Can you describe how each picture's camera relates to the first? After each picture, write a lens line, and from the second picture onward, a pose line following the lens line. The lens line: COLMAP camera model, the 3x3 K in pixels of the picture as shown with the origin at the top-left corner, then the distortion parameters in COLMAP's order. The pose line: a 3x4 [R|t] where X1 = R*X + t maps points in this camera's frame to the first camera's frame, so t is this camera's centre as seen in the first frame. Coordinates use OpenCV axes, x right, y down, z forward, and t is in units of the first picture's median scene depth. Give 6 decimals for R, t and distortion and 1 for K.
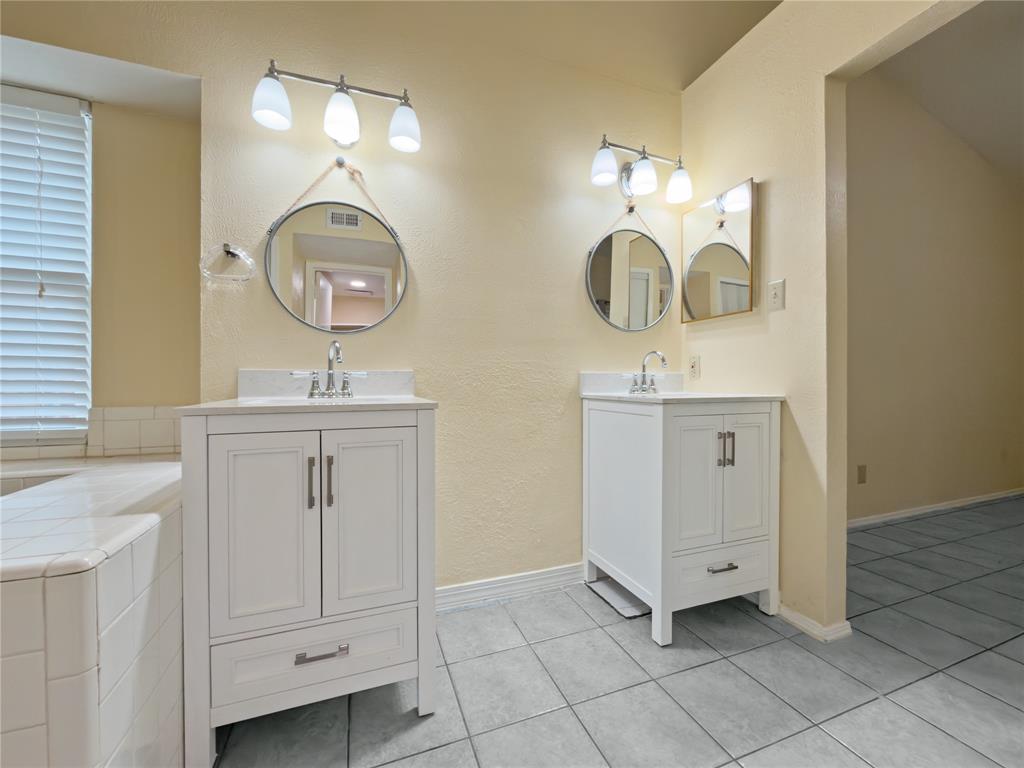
lens RADIAL K [[416.1, 0, 513.4], [0, 416.1, 376.9], [0, 0, 1]] dist [-0.000173, -0.004202]
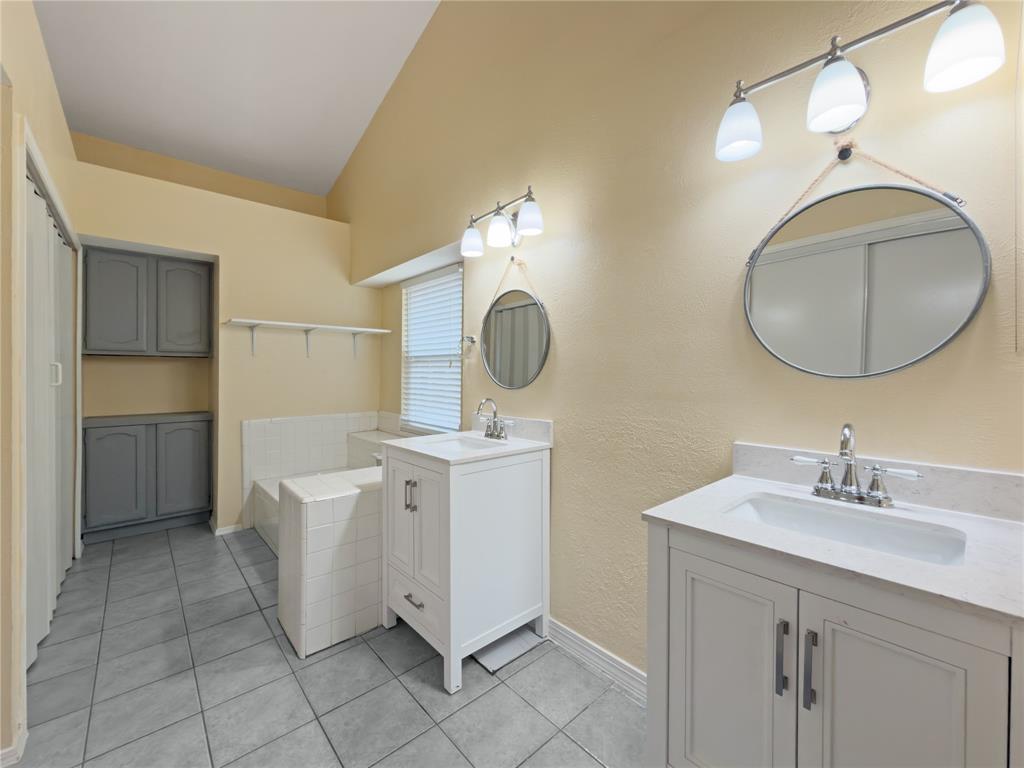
lens RADIAL K [[411.1, 0, 510.7], [0, 411.1, 379.4], [0, 0, 1]] dist [-0.001250, -0.000206]
pose [[0.364278, 0.002461, -0.931287, 0.802412], [-0.008449, 0.999964, -0.000662, -0.134854], [0.931252, 0.008109, 0.364286, 0.518550]]
